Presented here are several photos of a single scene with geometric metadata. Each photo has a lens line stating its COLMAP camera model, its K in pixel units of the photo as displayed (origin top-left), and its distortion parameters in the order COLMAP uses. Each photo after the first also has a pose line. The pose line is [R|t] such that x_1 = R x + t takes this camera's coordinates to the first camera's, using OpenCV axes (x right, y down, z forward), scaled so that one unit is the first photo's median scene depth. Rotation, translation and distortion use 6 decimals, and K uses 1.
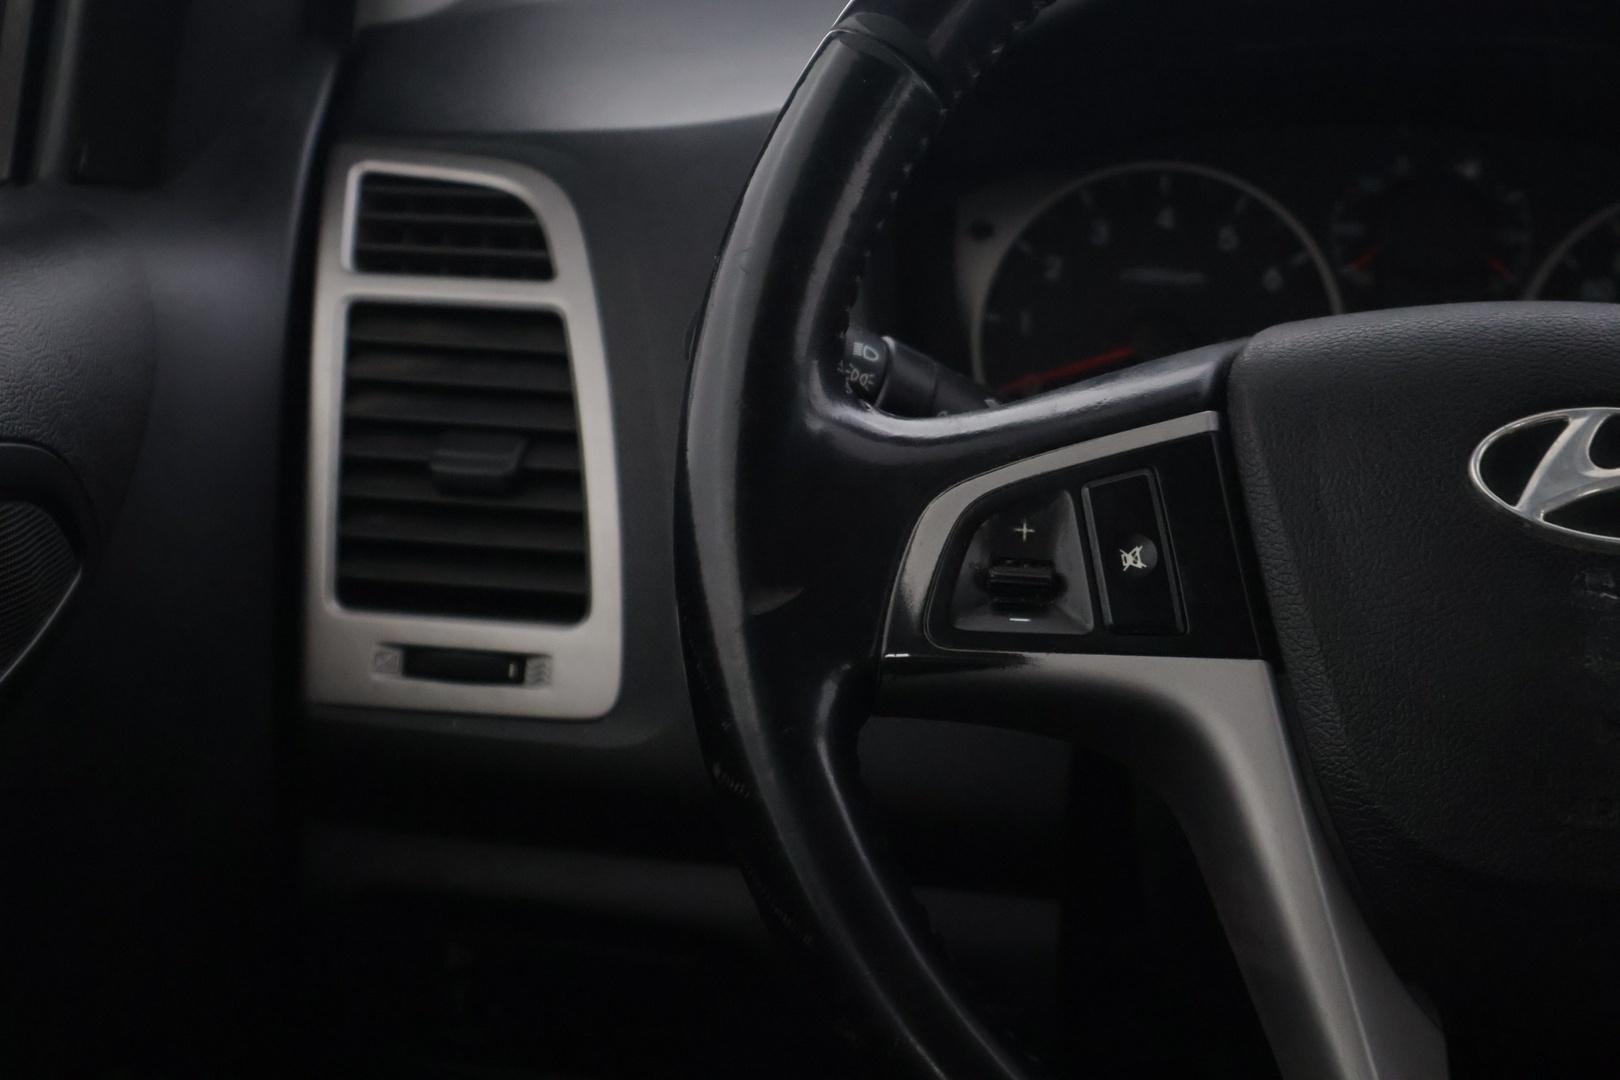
lens RADIAL K [[3262.9, 0, 816.7], [0, 3262.9, 545.2], [0, 0, 1]] dist [0.010256, 0.000000]
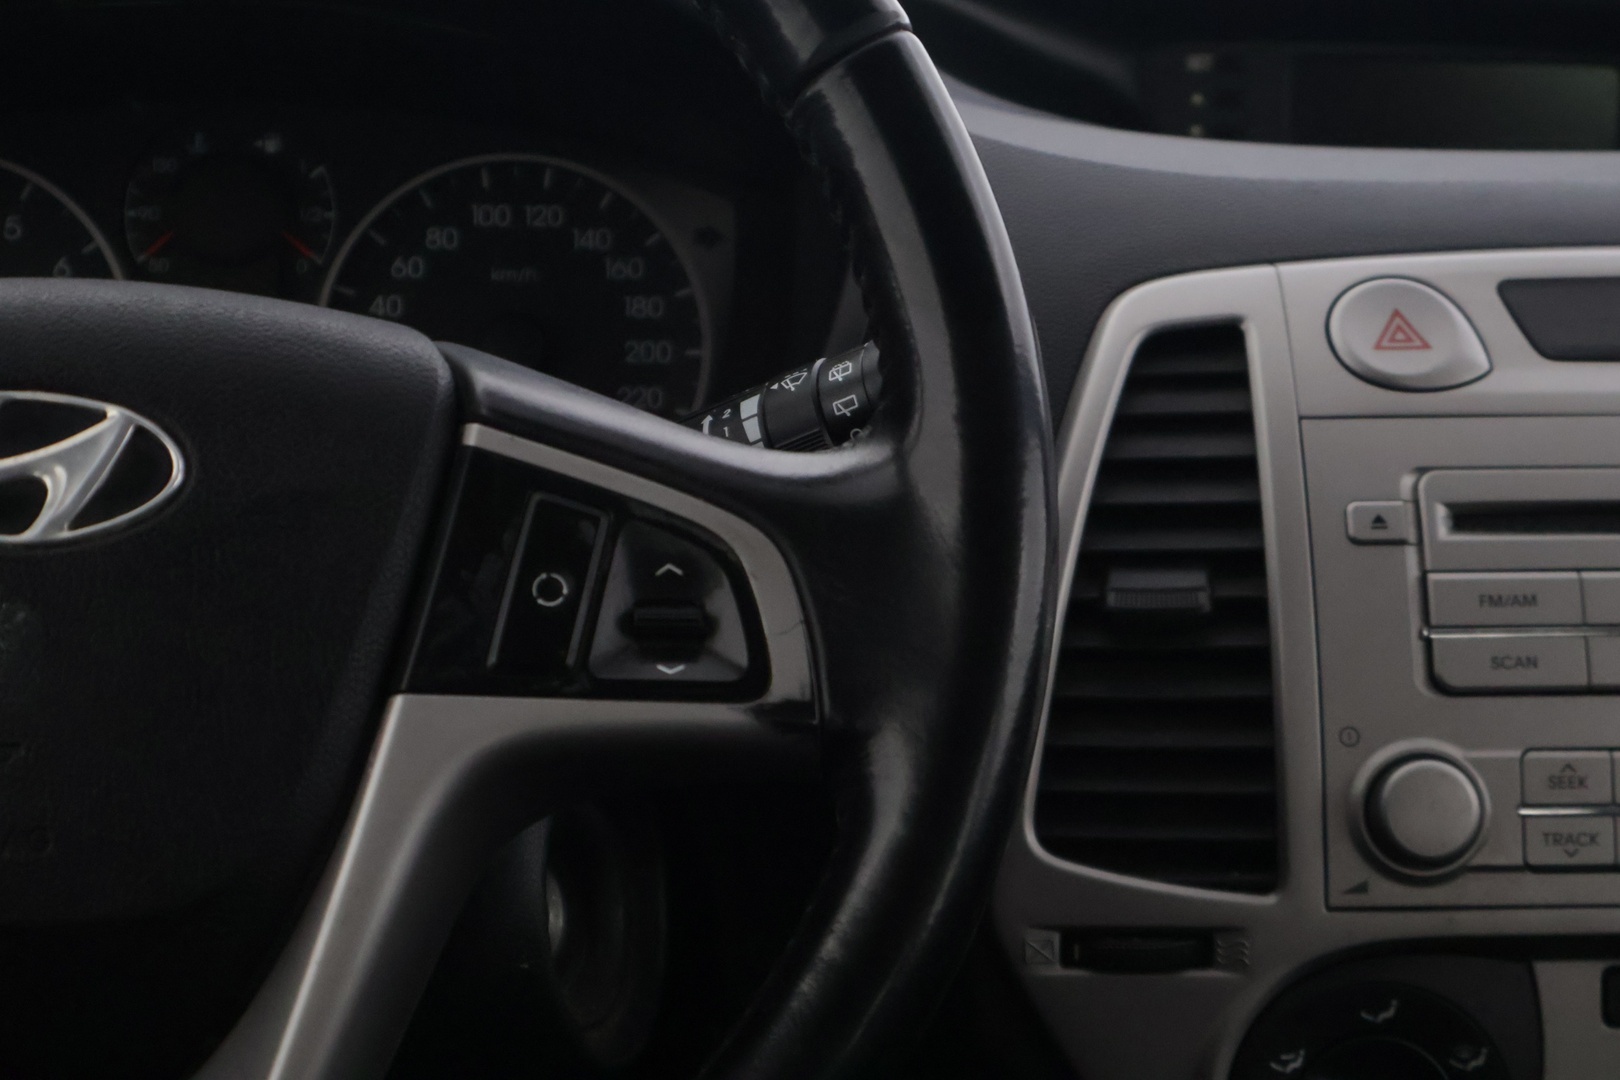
lens RADIAL K [[3262.9, 0, 807.3], [0, 3262.9, 552.0], [0, 0, 1]] dist [0.010256, 0.000000]
pose [[0.992271, -0.050361, 0.113409, 0.253950], [0.050371, 0.998727, 0.002778, 0.007621], [-0.113404, 0.002956, 0.993545, 0.051366]]
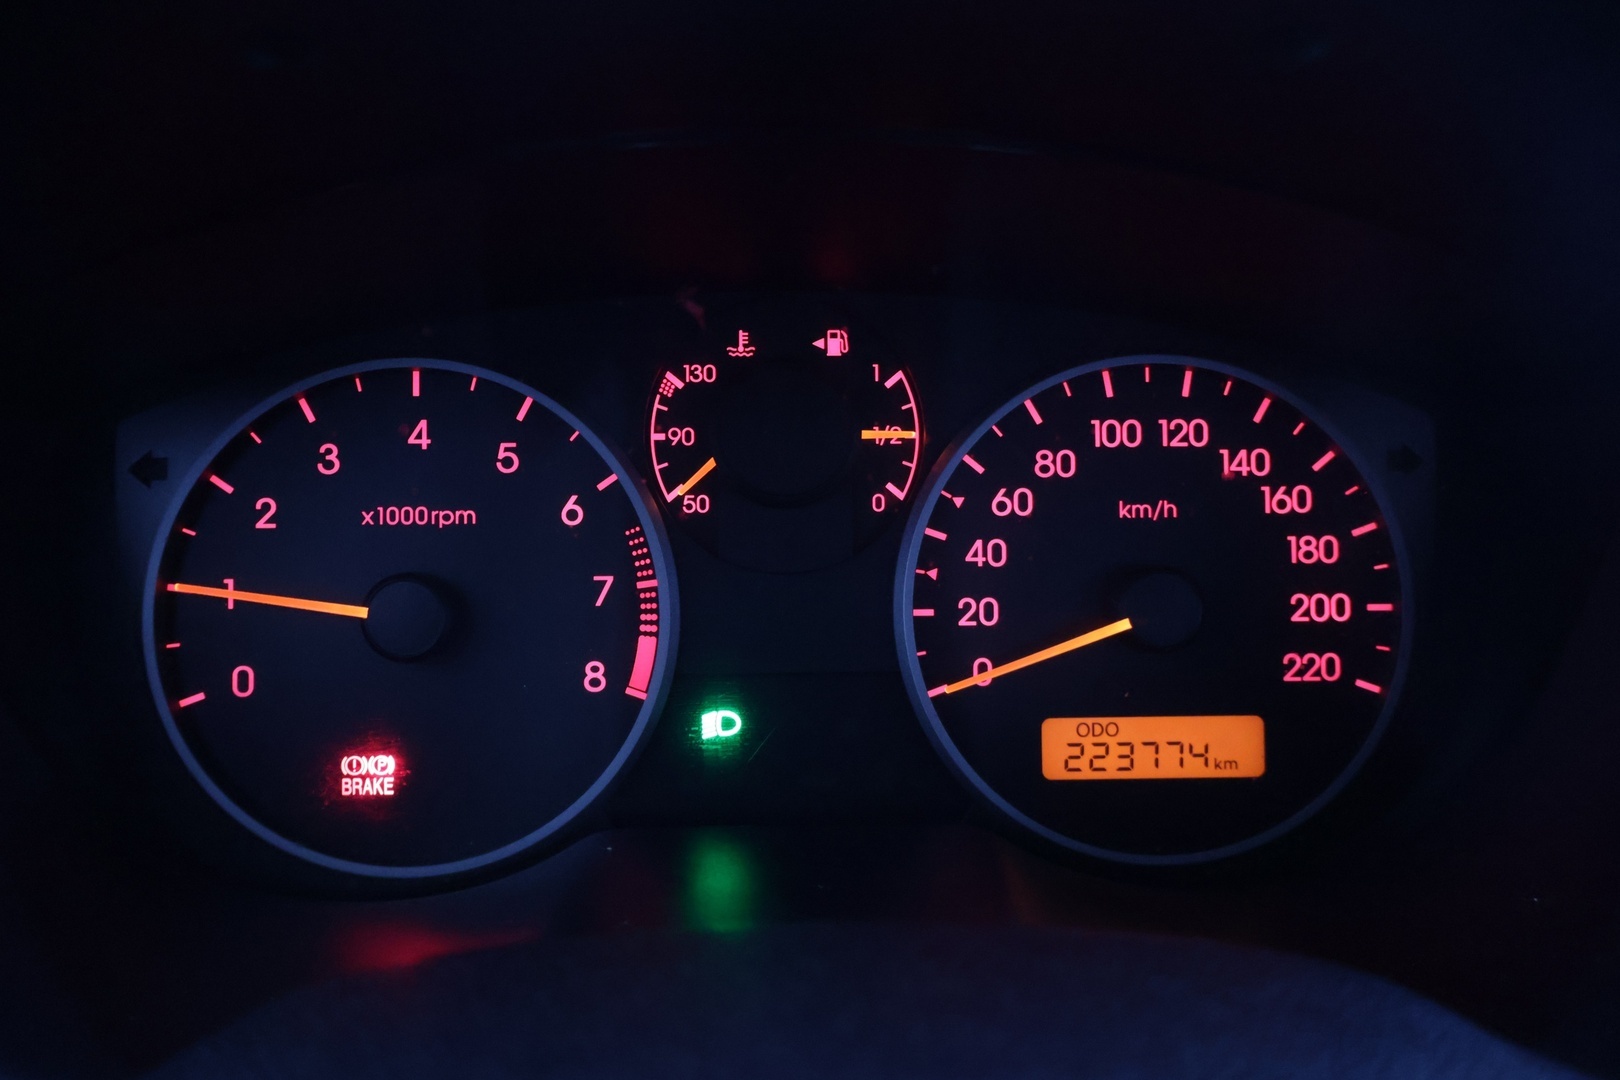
lens RADIAL K [[1339.4, 0, 809.0], [0, 1339.4, 533.4], [0, 0, 1]] dist [-0.004042, 0.002341]
pose [[0.994347, -0.064397, 0.084419, 0.175317], [0.058145, 0.995521, 0.074540, -0.100978], [-0.088841, -0.069210, 0.993638, 0.737497]]
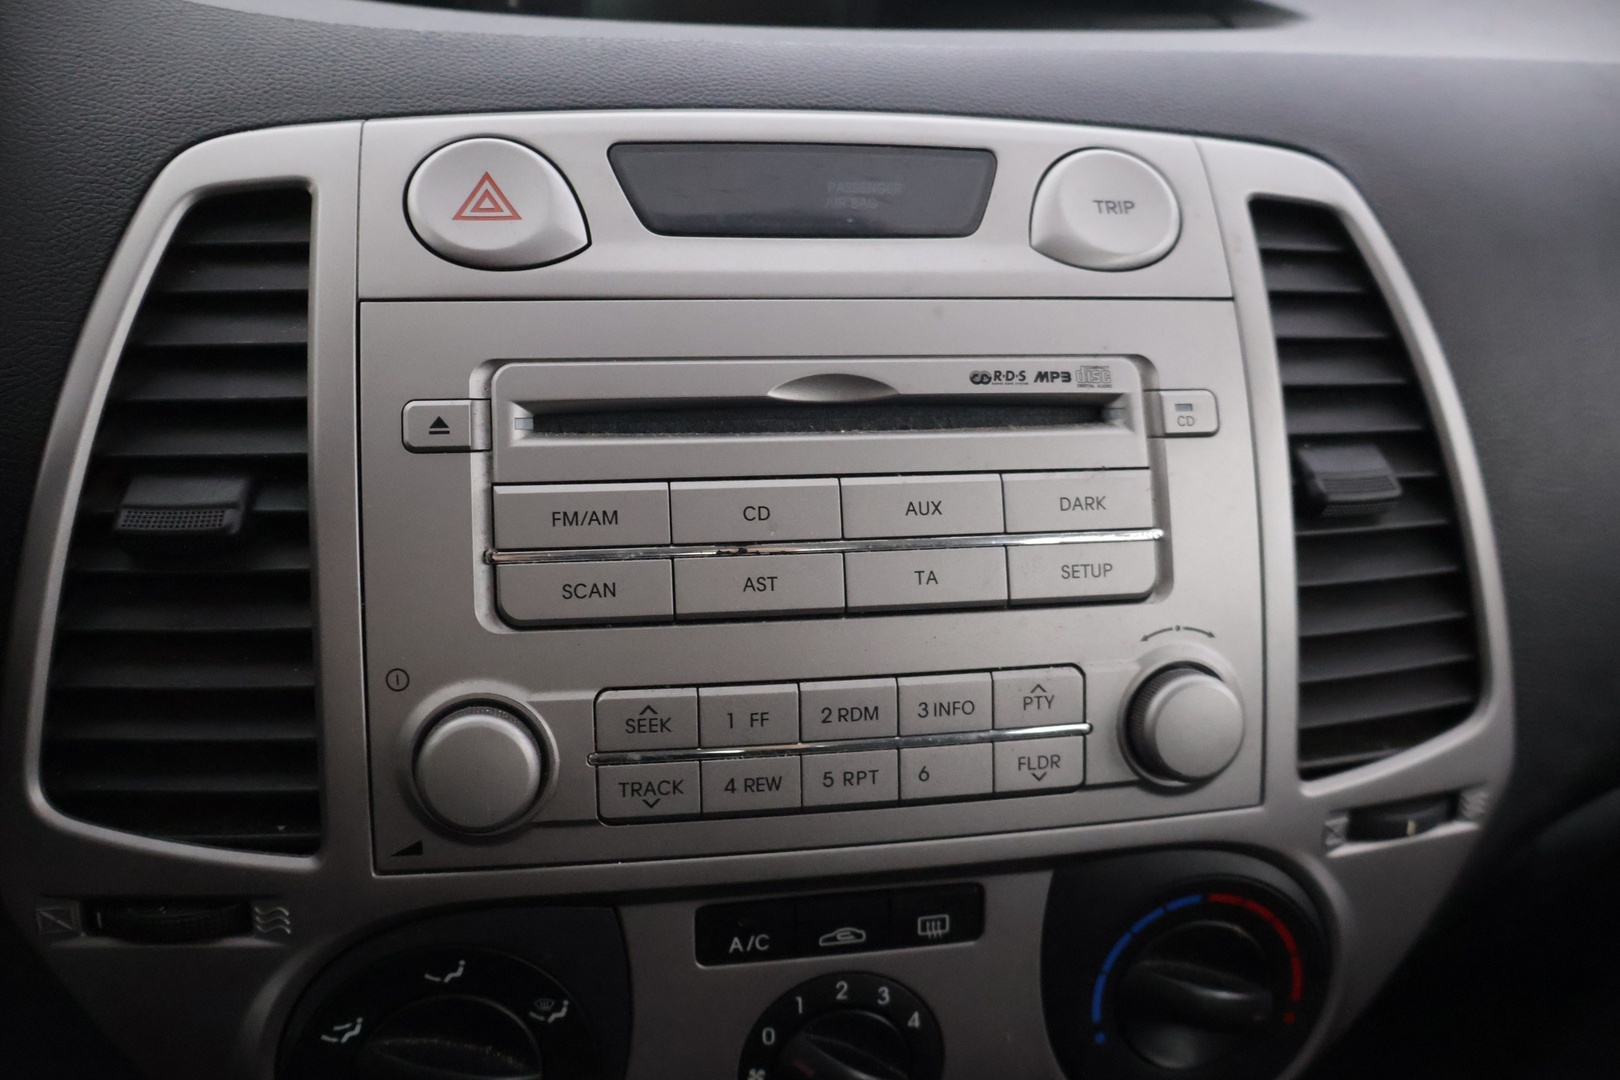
lens RADIAL K [[1339.4, 0, 821.6], [0, 1339.4, 539.3], [0, 0, 1]] dist [-0.004042, 0.002341]
pose [[0.968305, -0.087638, 0.233892, 0.502193], [0.043431, 0.981235, 0.187860, -0.017308], [-0.245967, -0.171748, 0.953941, 0.552841]]
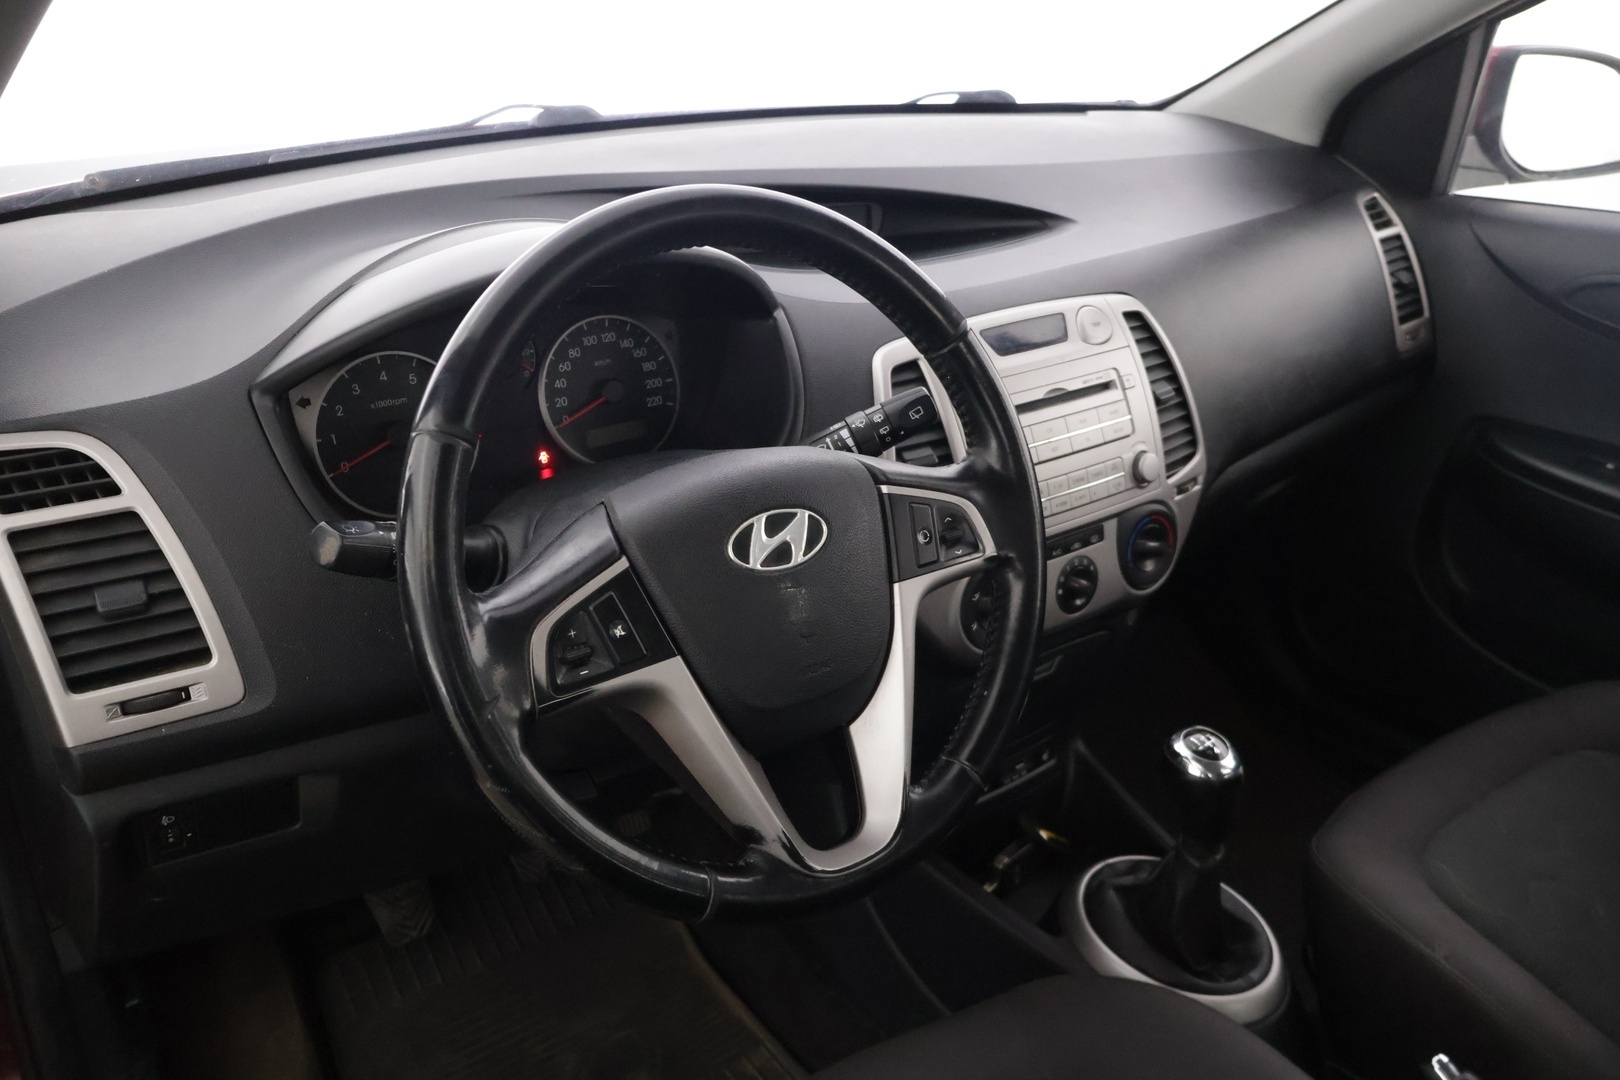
lens RADIAL K [[1339.4, 0, 817.2], [0, 1339.4, 549.0], [0, 0, 1]] dist [-0.004042, 0.002341]
pose [[0.757352, -0.300277, 0.579872, -0.239935], [0.147310, 0.943676, 0.296269, -0.225473], [-0.636174, -0.138959, 0.758929, 0.127620]]
